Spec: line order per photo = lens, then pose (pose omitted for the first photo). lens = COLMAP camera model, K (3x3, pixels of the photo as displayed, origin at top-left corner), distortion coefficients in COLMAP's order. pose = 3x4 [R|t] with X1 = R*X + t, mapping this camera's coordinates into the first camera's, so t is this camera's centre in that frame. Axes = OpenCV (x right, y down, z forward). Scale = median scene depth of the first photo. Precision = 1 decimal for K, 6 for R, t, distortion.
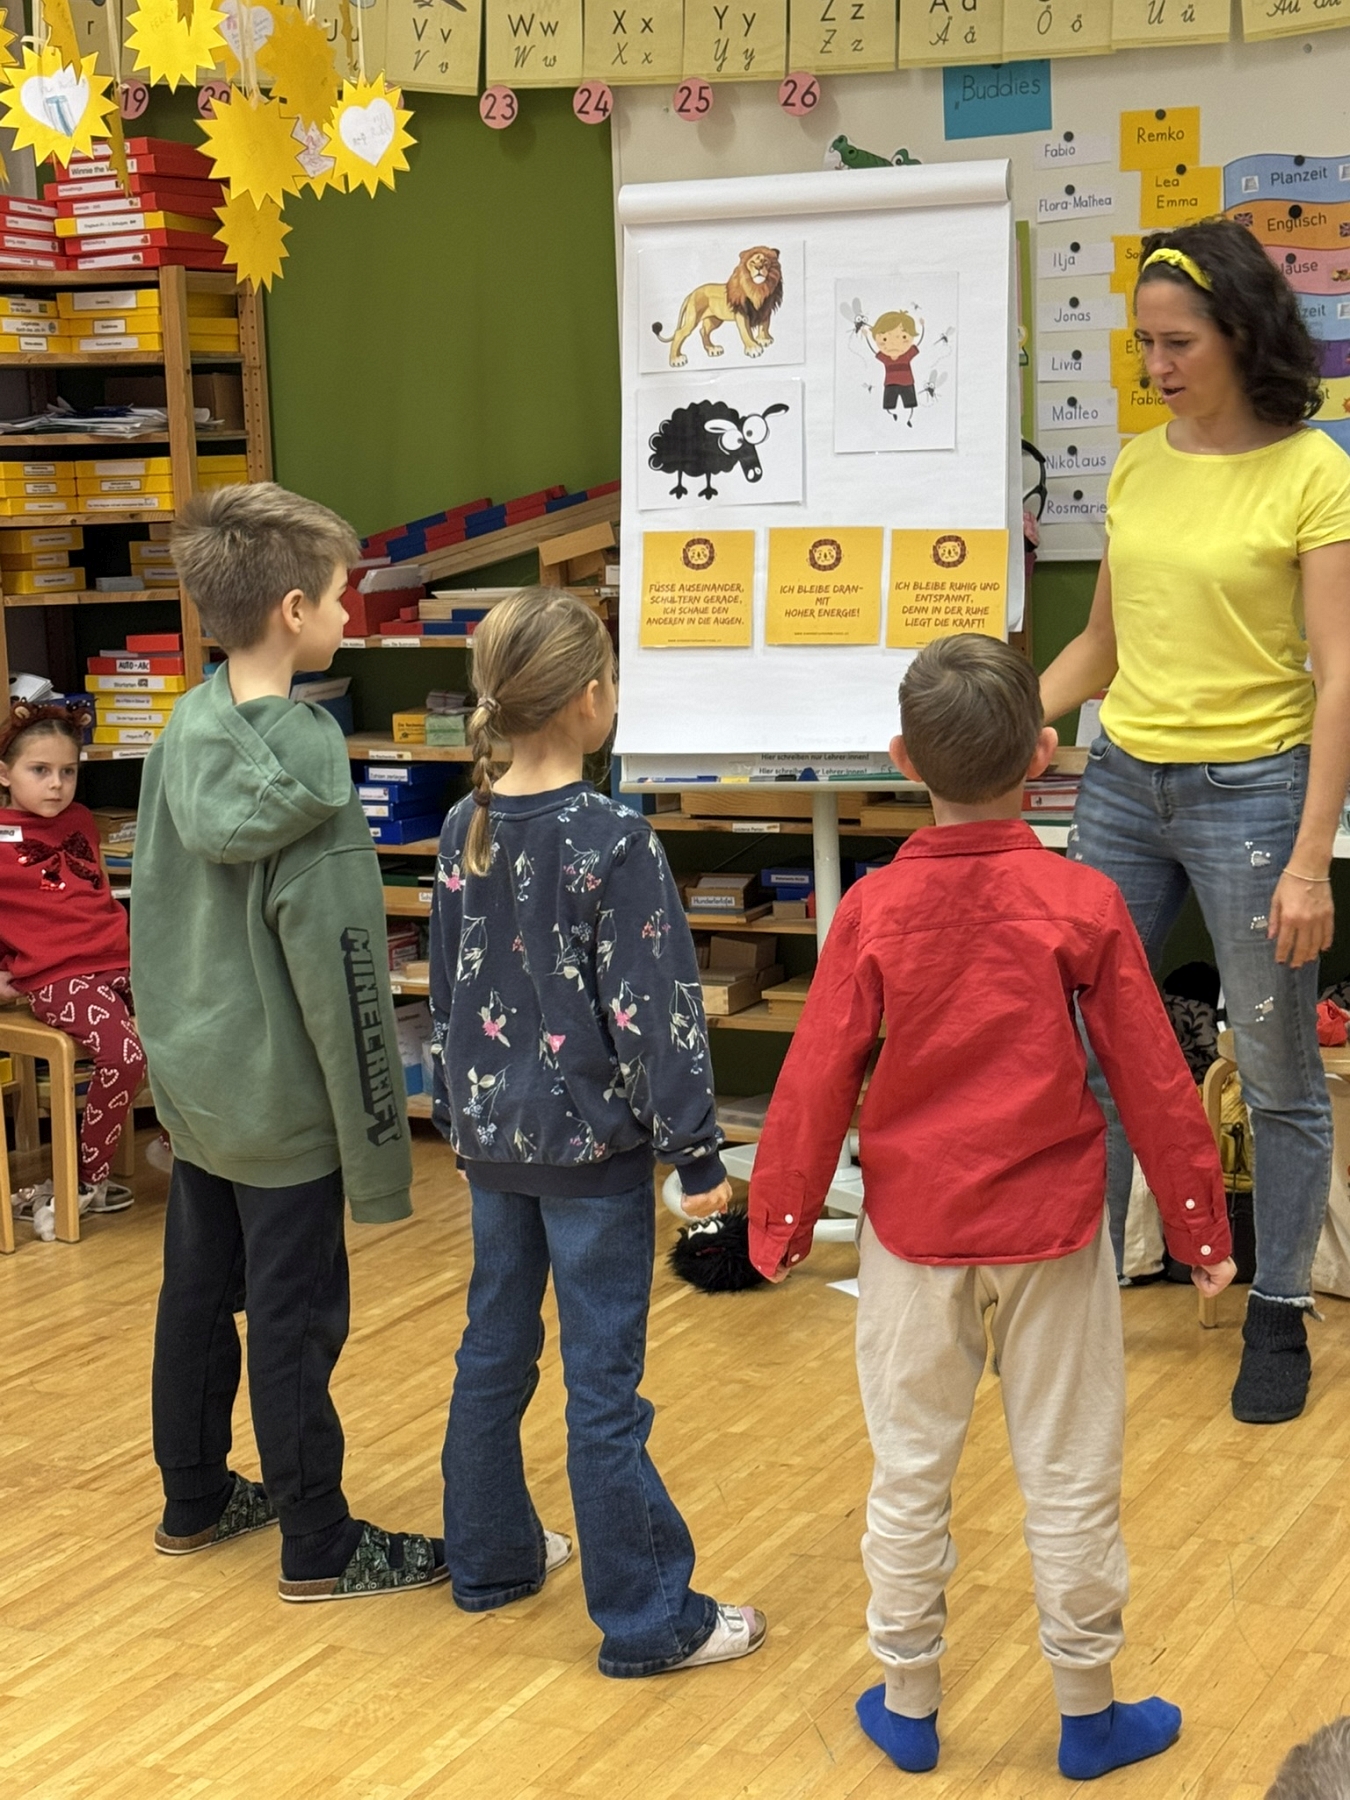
lens RADIAL K [[3112.1, 0, 680.9], [0, 3112.1, 885.7], [0, 0, 1]] dist [0.149772, 0.021254]
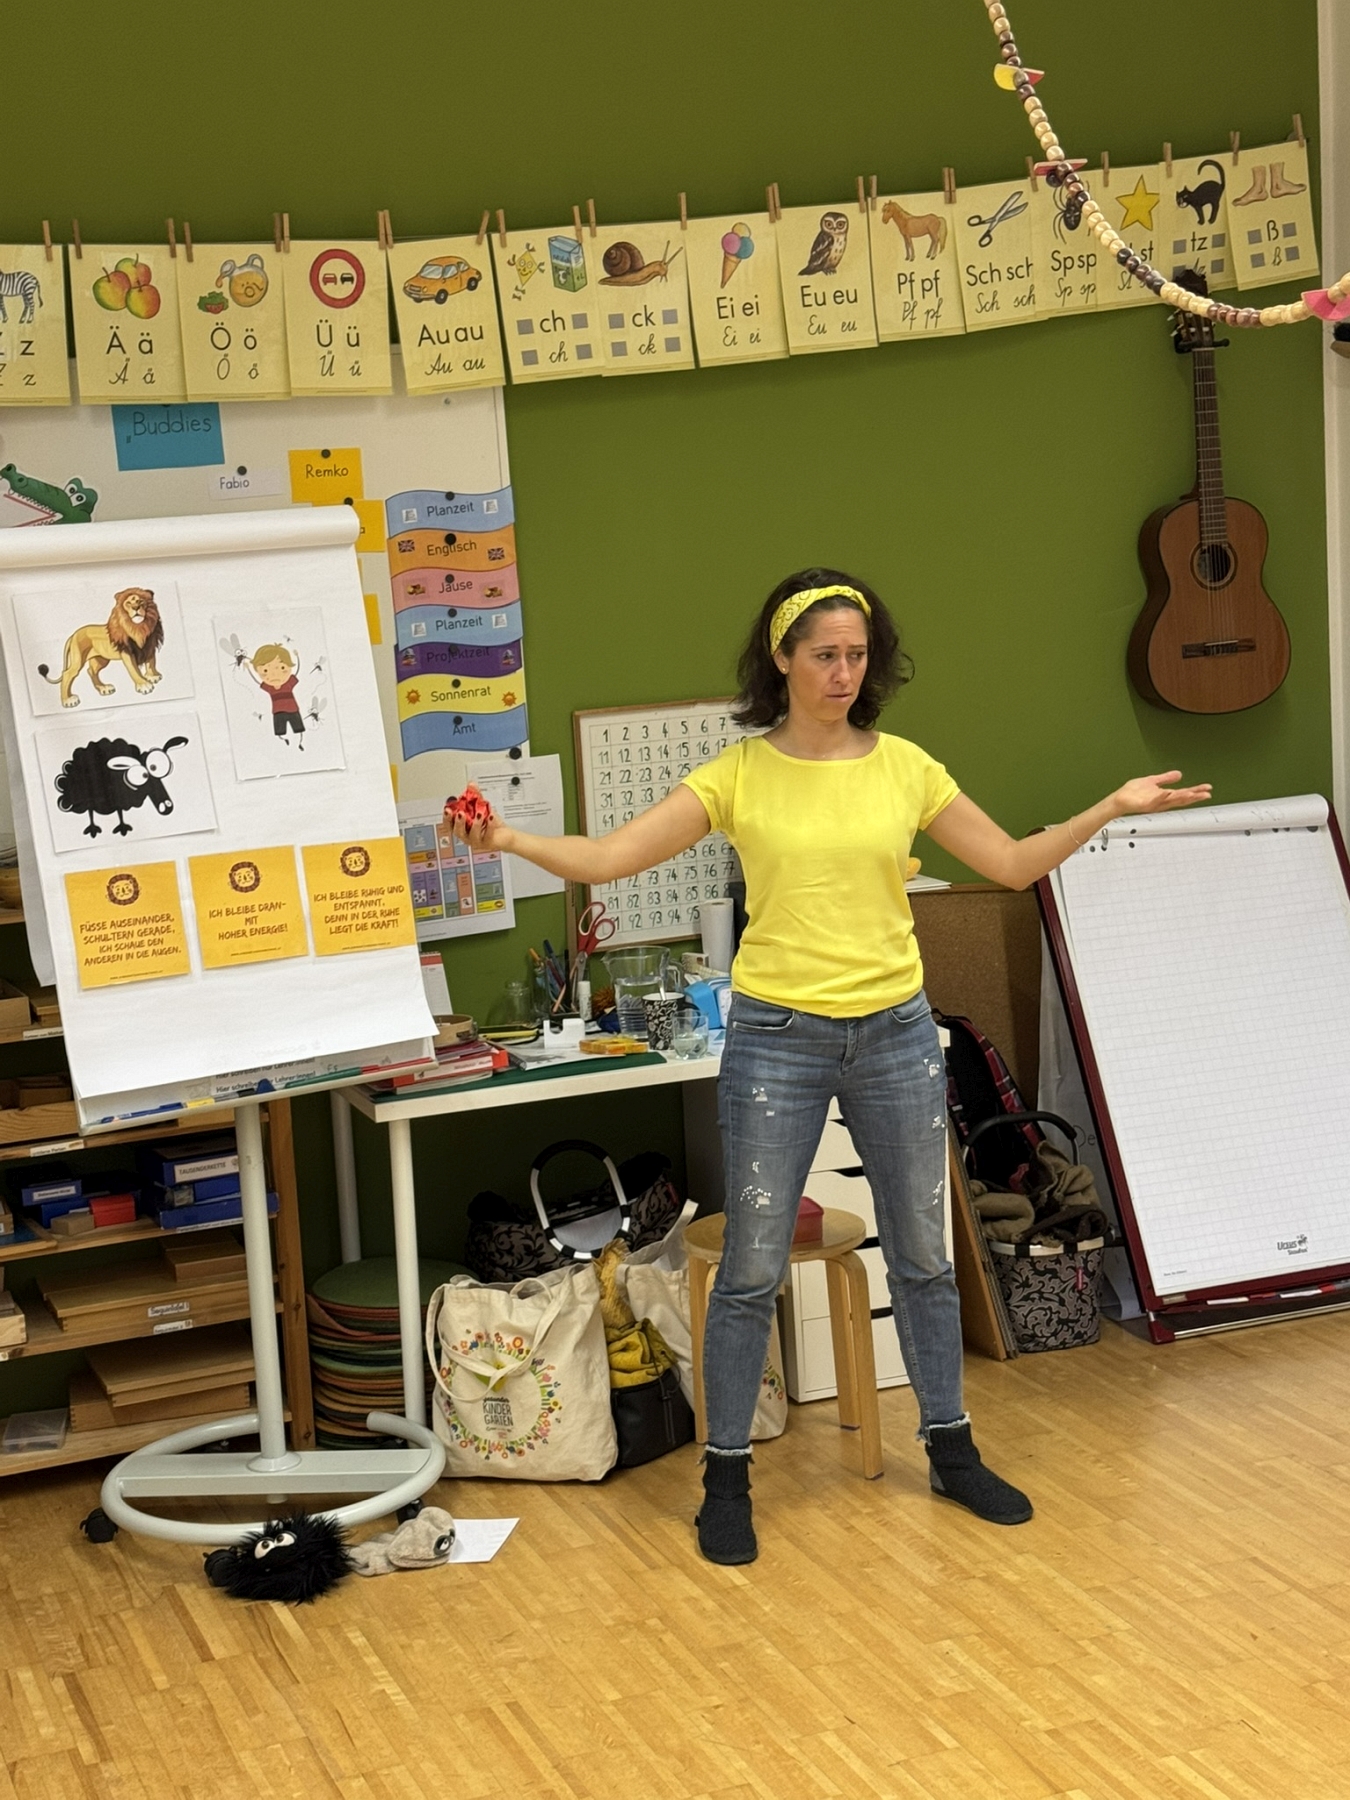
lens RADIAL K [[2861.8, 0, 683.6], [0, 2861.8, 901.4], [0, 0, 1]] dist [0.145804, 0.018213]
pose [[0.671621, -0.121924, 0.730794, -0.555787], [0.145957, 0.988810, 0.030831, -0.105346], [-0.726375, 0.085958, 0.681902, 0.234858]]
